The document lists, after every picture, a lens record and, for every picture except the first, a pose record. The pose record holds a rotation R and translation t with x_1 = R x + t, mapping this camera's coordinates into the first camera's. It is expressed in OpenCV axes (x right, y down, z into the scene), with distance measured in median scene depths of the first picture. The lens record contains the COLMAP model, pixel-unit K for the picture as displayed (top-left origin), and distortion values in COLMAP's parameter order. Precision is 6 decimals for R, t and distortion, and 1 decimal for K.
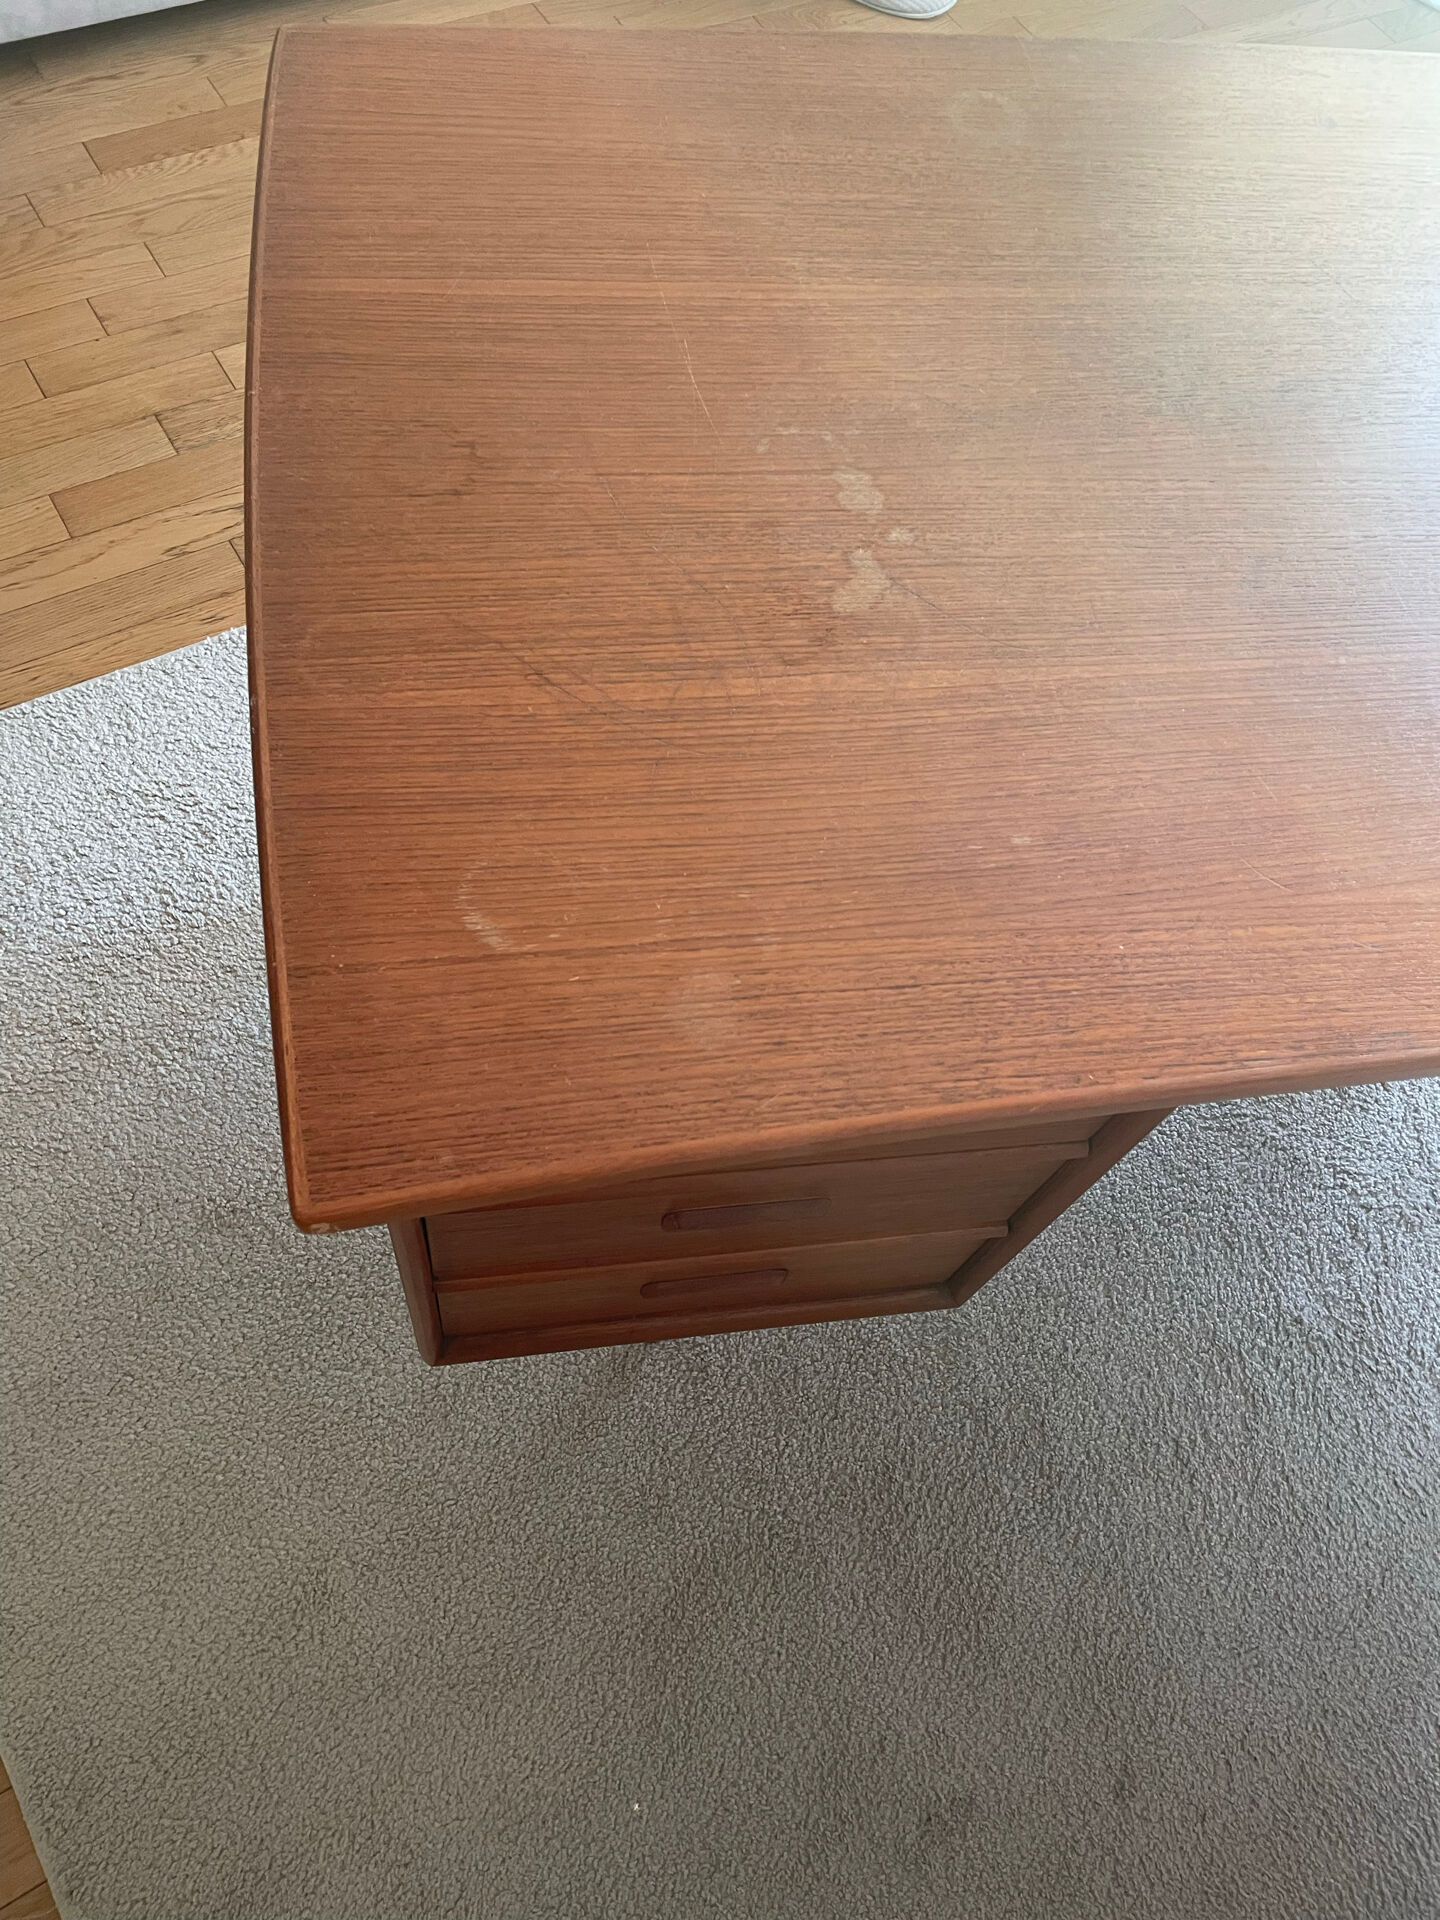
lens RADIAL K [[1447.7, 0, 712.4], [0, 1447.7, 955.8], [0, 0, 1]] dist [0.091354, -0.118349]
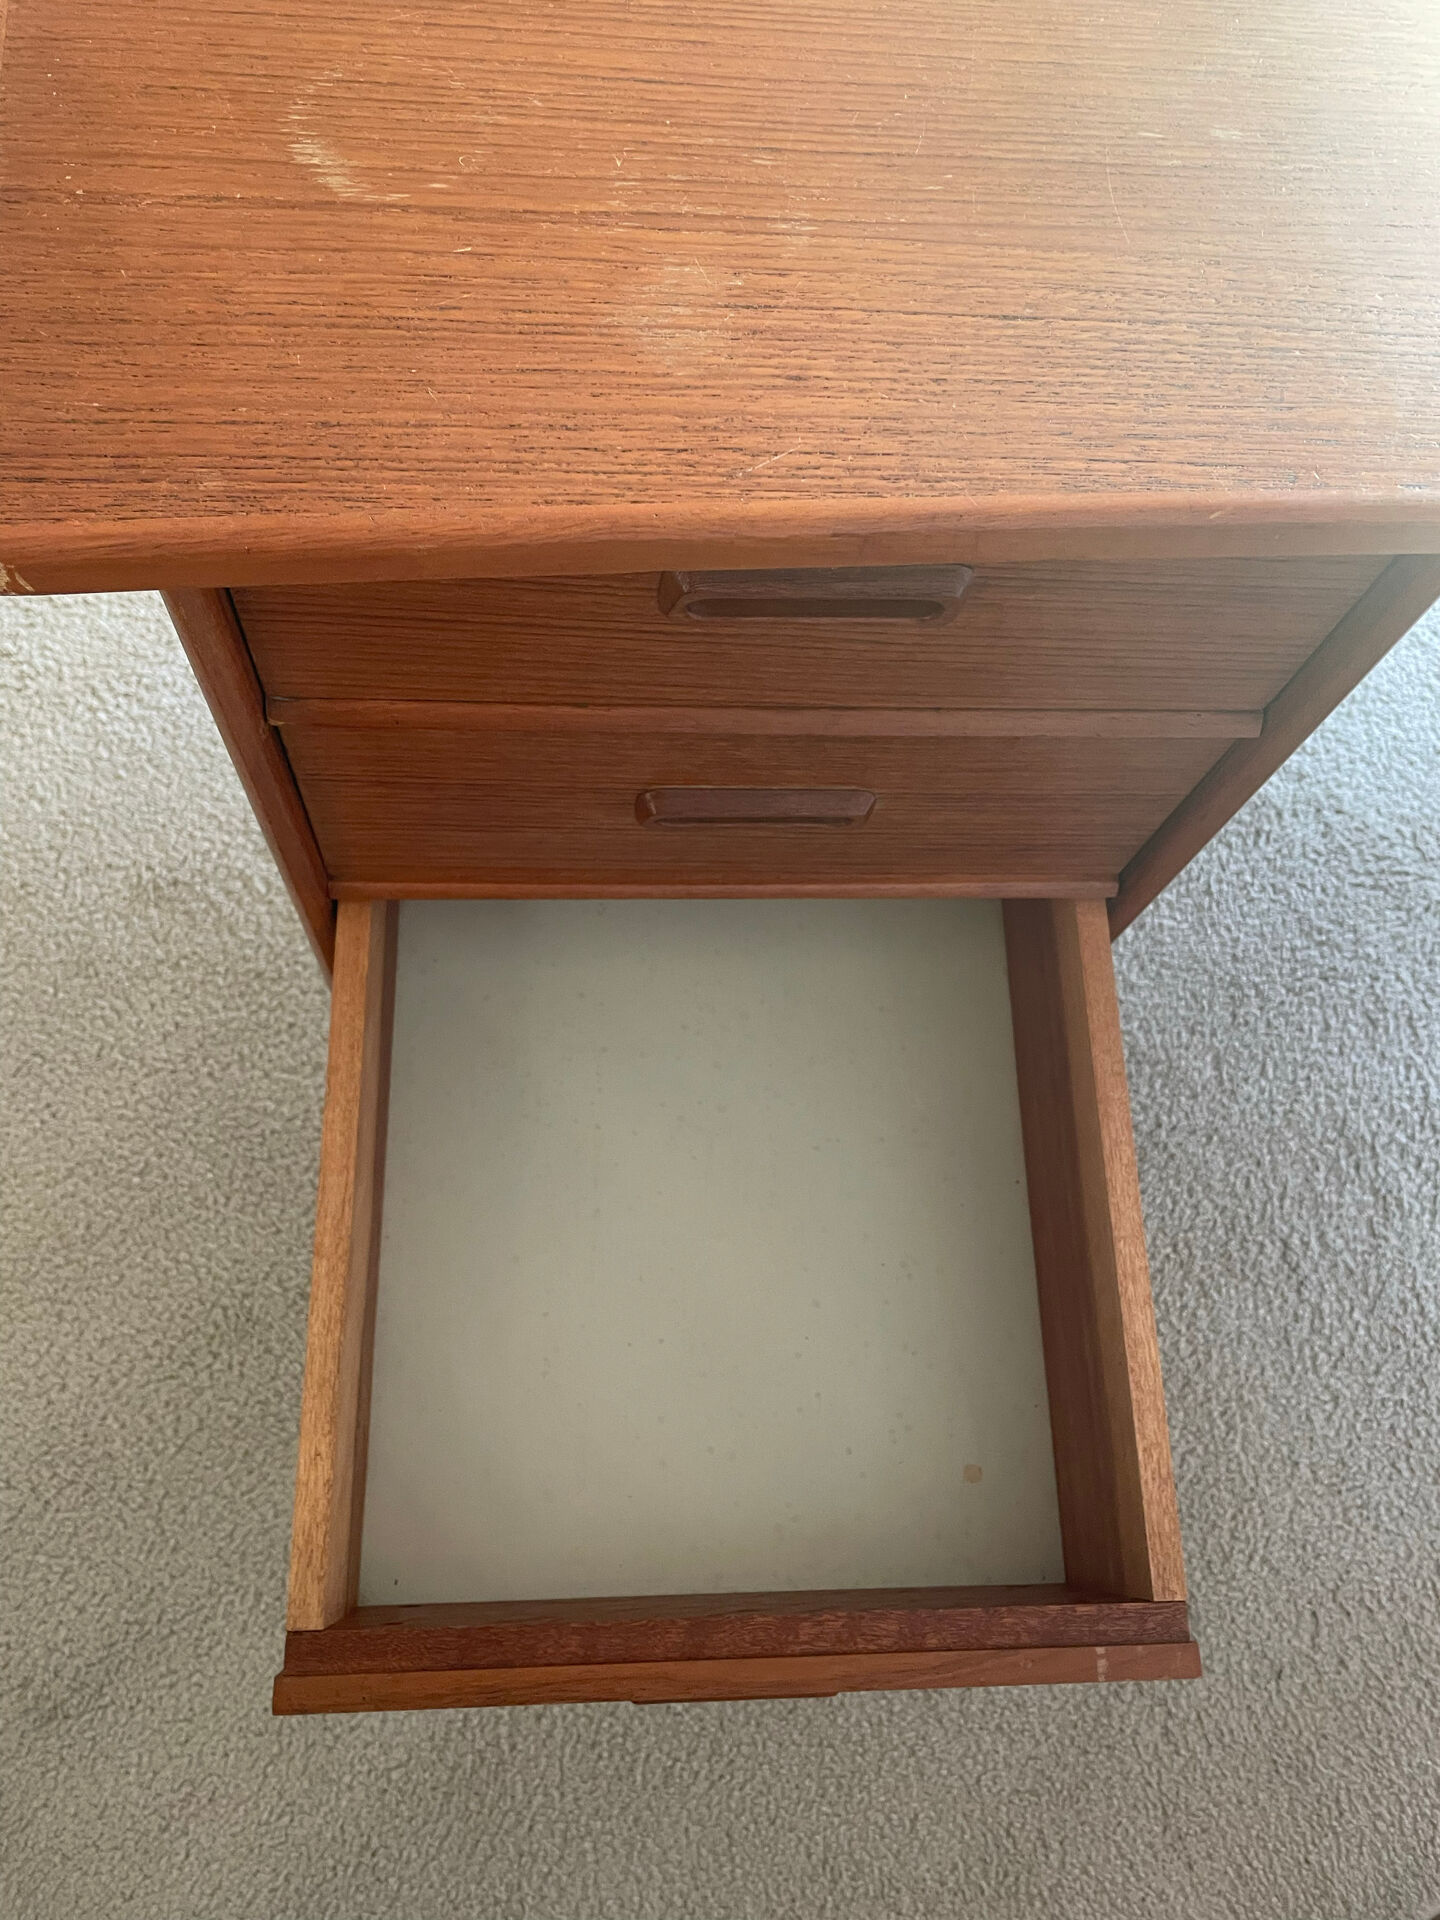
lens RADIAL K [[1462.9, 0, 712.3], [0, 1462.9, 947.5], [0, 0, 1]] dist [0.069819, -0.098691]
pose [[0.995962, 0.072394, -0.053089, 0.032929], [-0.067186, 0.993296, 0.094069, 0.129883], [0.059544, -0.090122, 0.994149, 0.202182]]
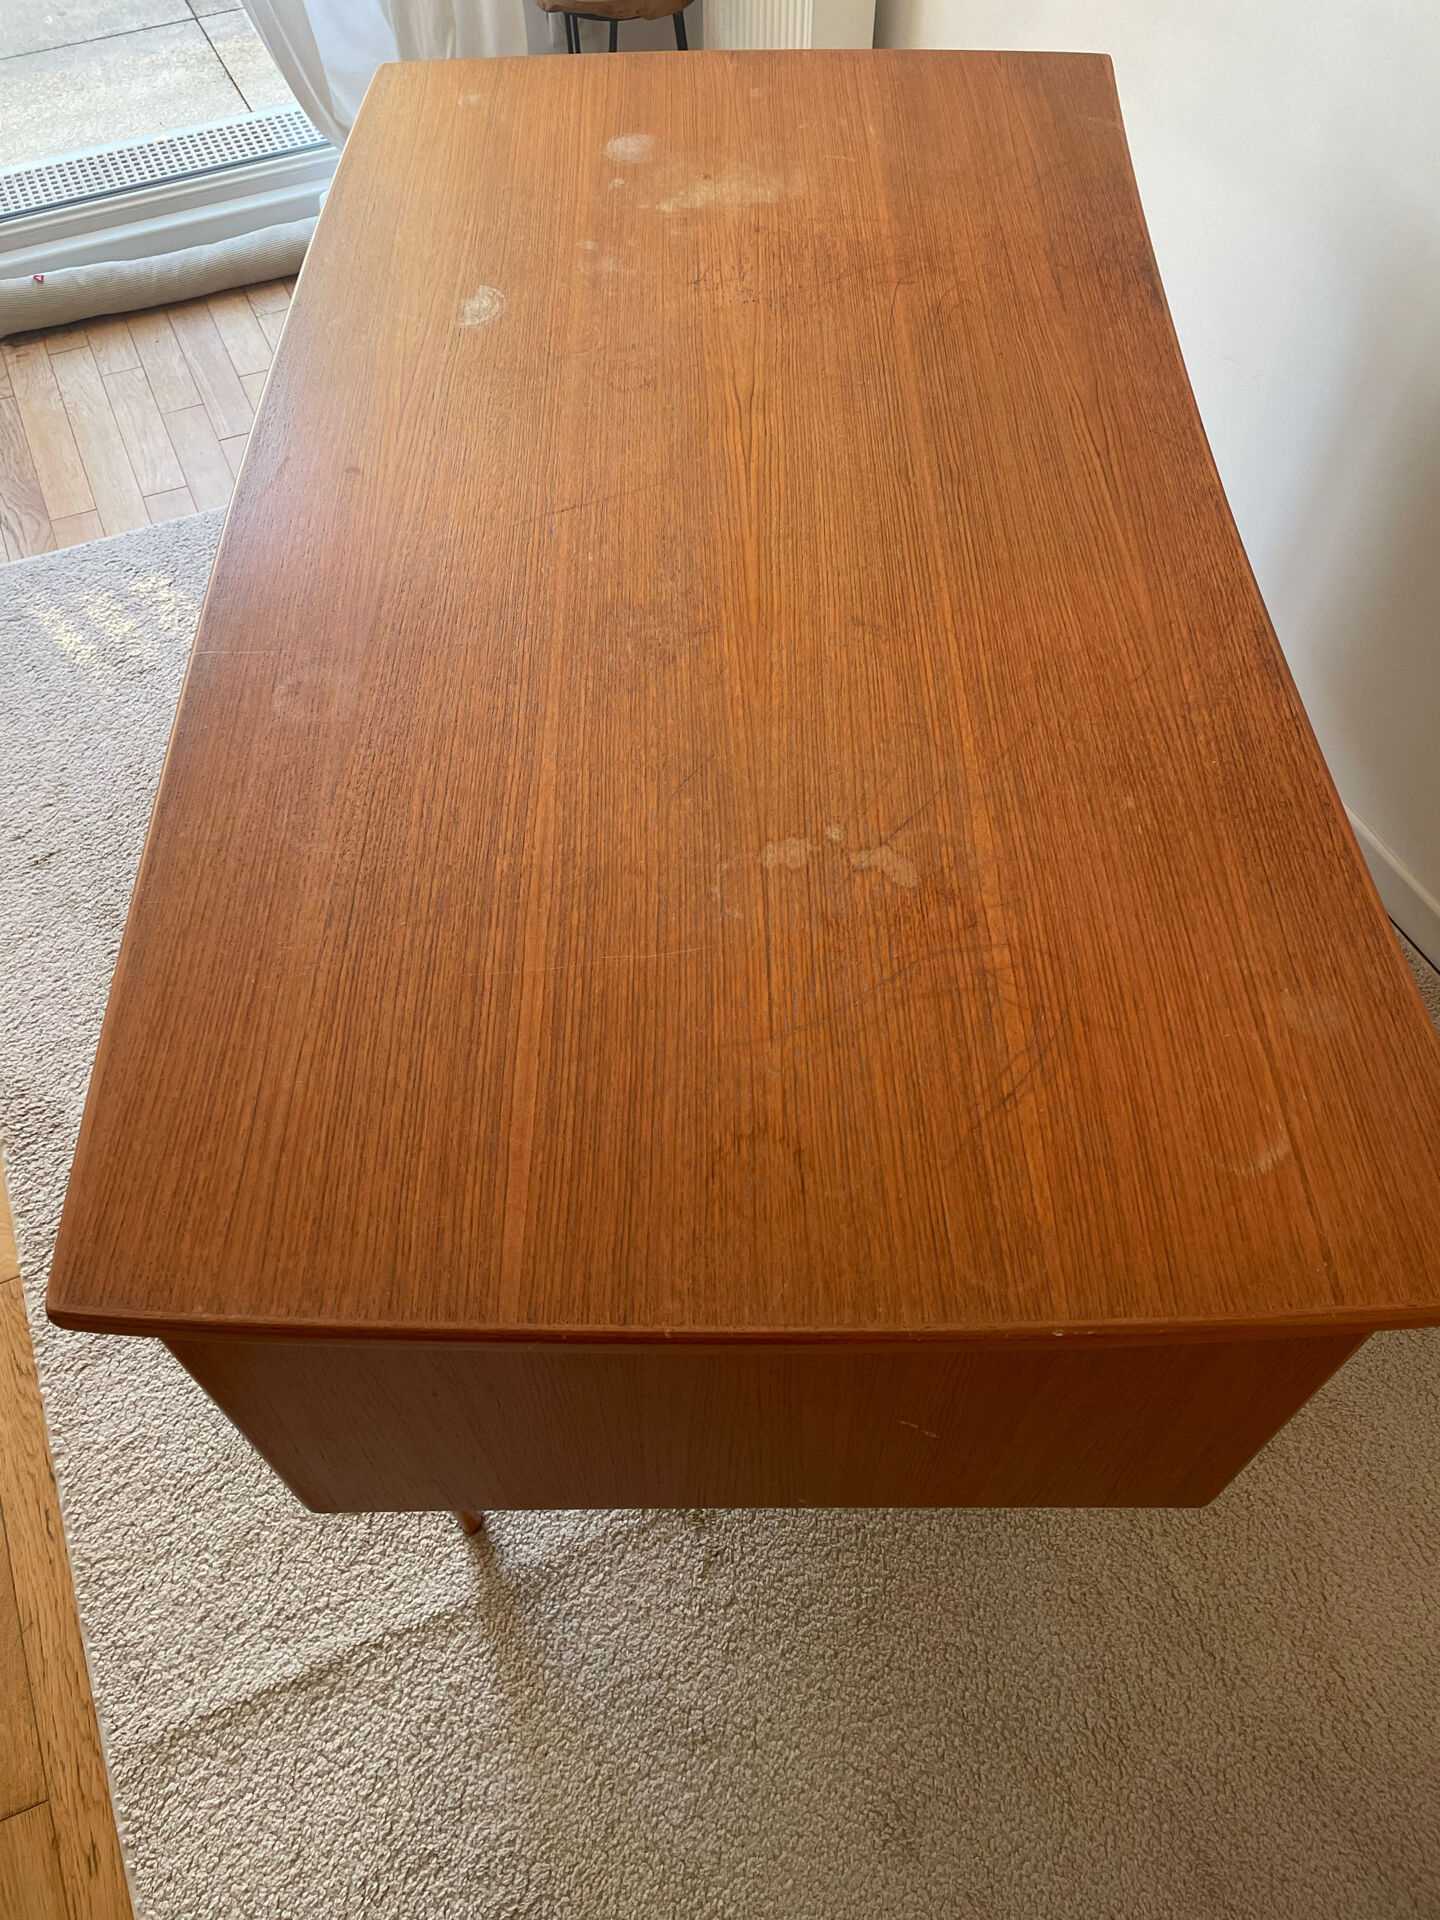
lens RADIAL K [[1447.4, 0, 713.0], [0, 1447.4, 942.8], [0, 0, 1]] dist [0.088782, -0.115287]
pose [[0.131174, -0.868153, 0.478647, -0.359931], [0.890163, 0.315662, 0.328585, -0.496821], [-0.436352, 0.382972, 0.814205, 0.069620]]
